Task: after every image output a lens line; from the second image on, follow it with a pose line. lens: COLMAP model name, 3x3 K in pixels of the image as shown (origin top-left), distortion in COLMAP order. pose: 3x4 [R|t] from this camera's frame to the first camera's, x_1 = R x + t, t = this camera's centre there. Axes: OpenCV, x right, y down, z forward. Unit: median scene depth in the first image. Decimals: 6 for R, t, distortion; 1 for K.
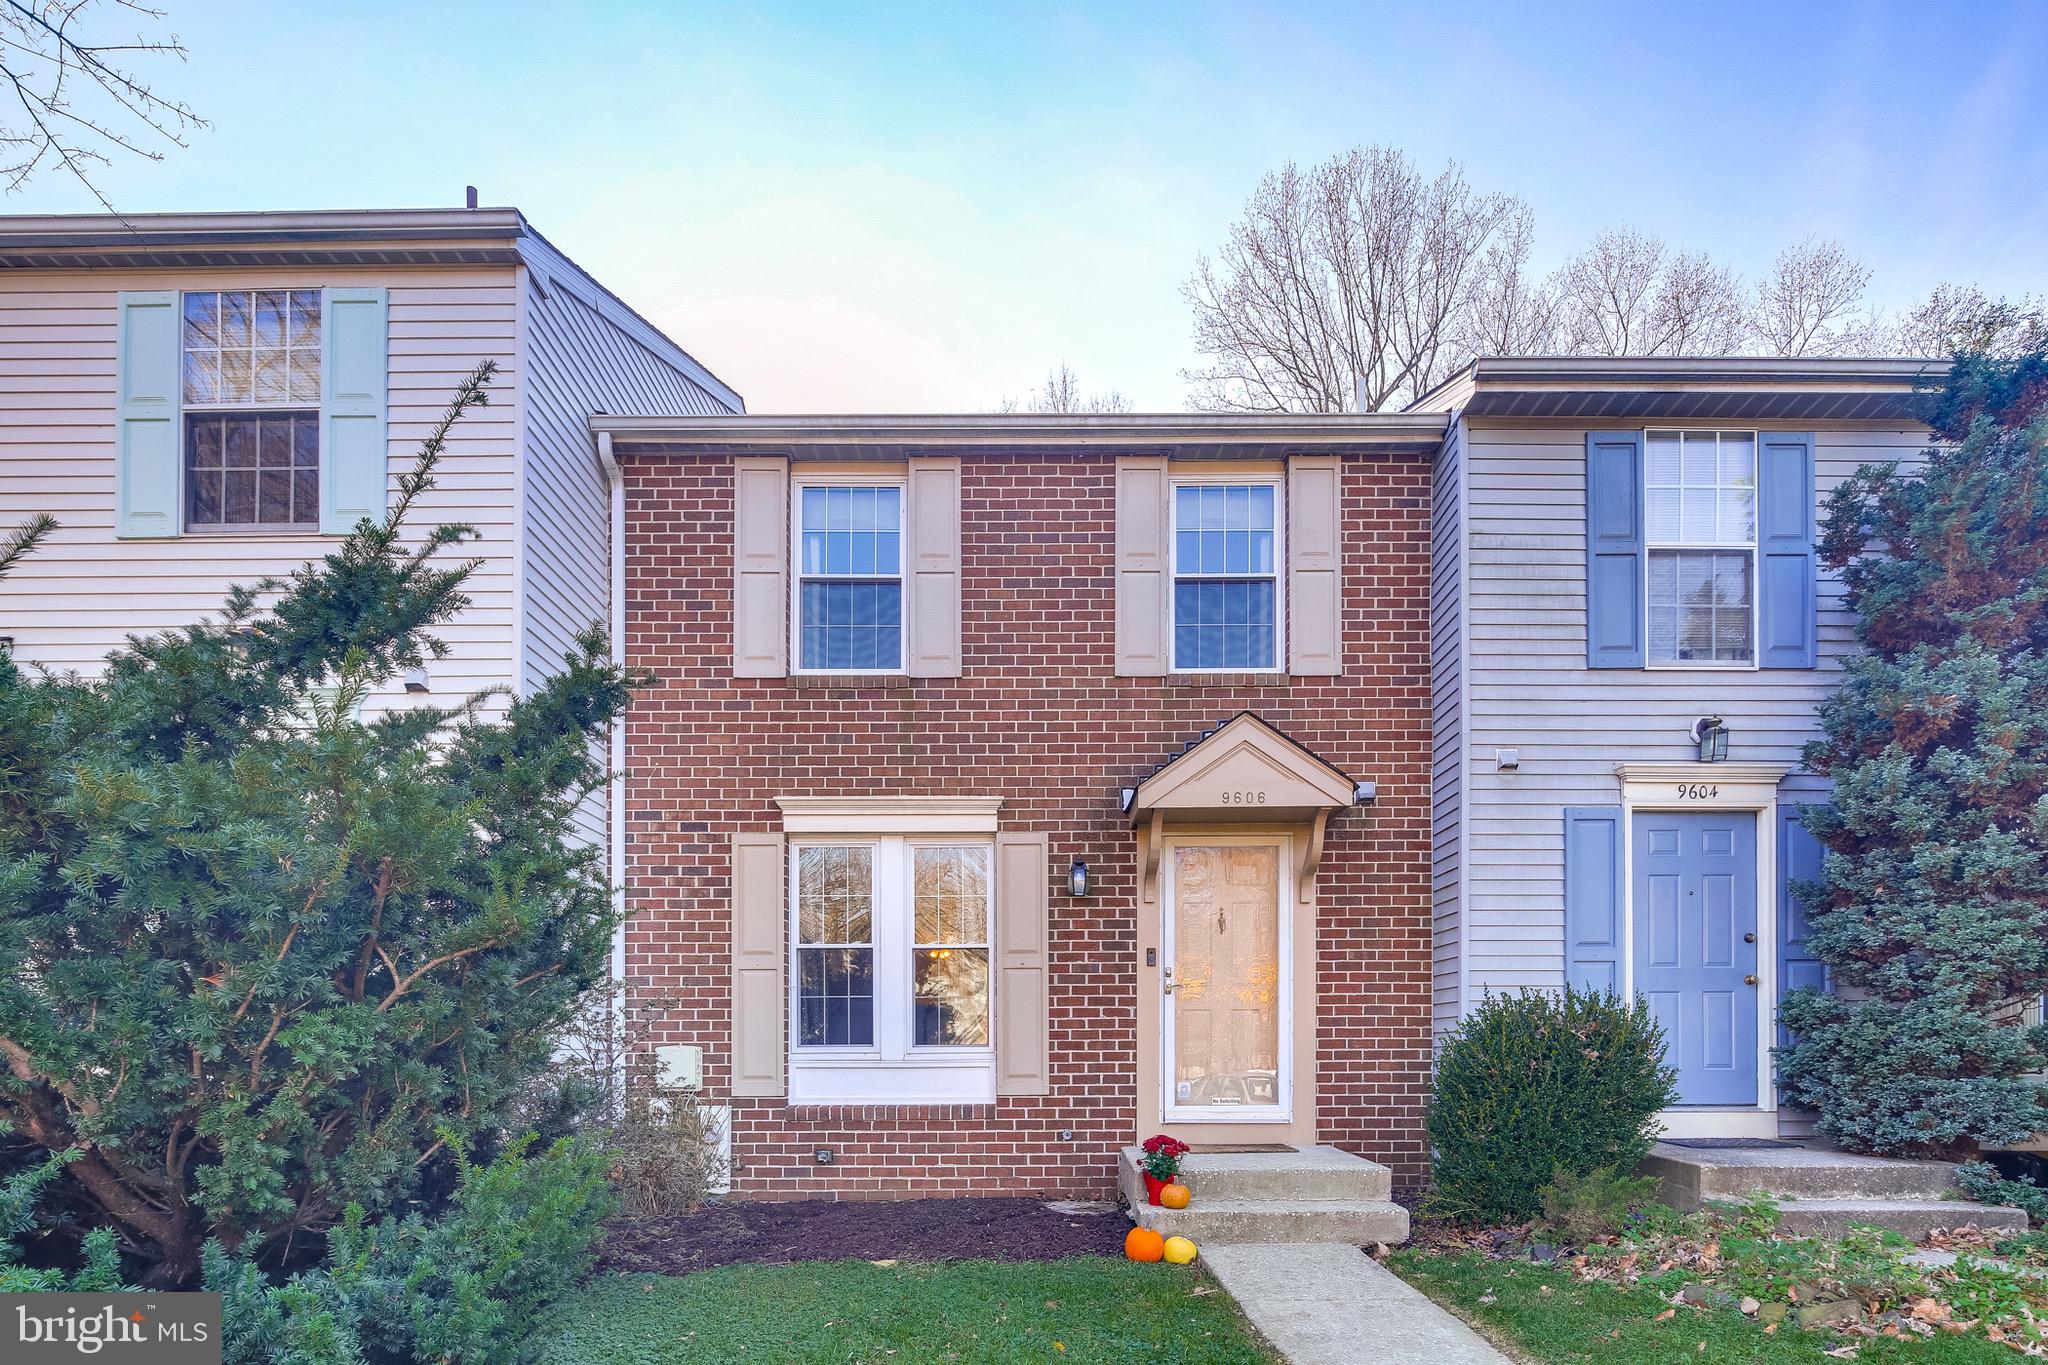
lens RADIAL K [[1014.6, 0, 1024.1], [0, 1014.6, 773.4], [0, 0, 1]] dist [-0.002674, -0.000433]
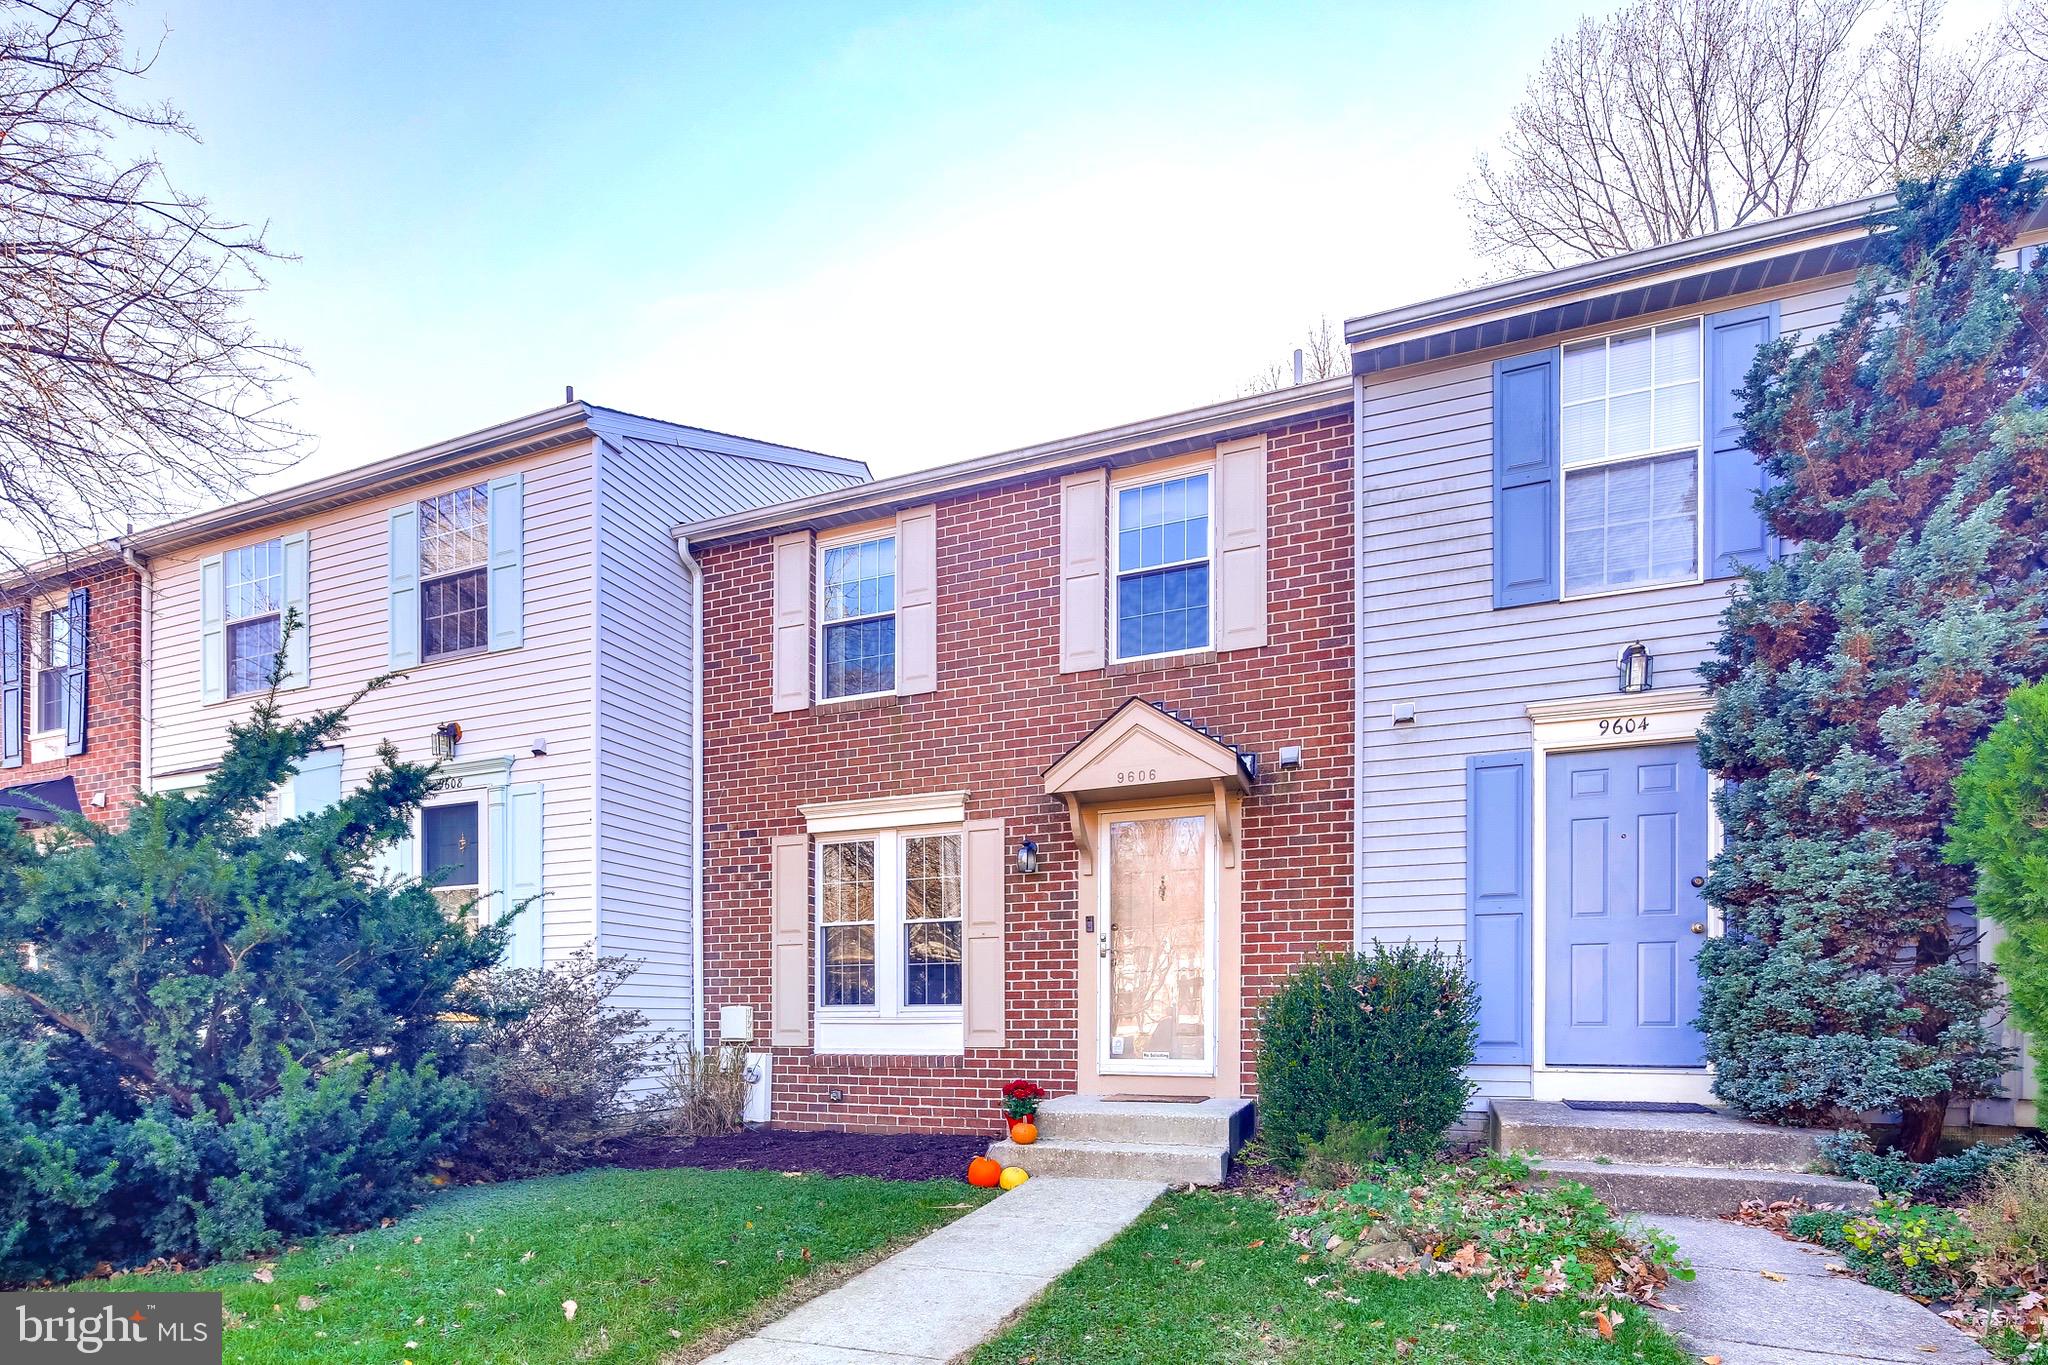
lens RADIAL K [[1005.0, 0, 1017.4], [0, 1005.0, 715.8], [0, 0, 1]] dist [-0.001214, -0.000950]
pose [[0.925155, -0.108927, -0.363624, 0.474562], [0.099149, 0.994031, -0.045512, -0.003982], [0.366411, 0.006053, 0.930434, -0.056285]]
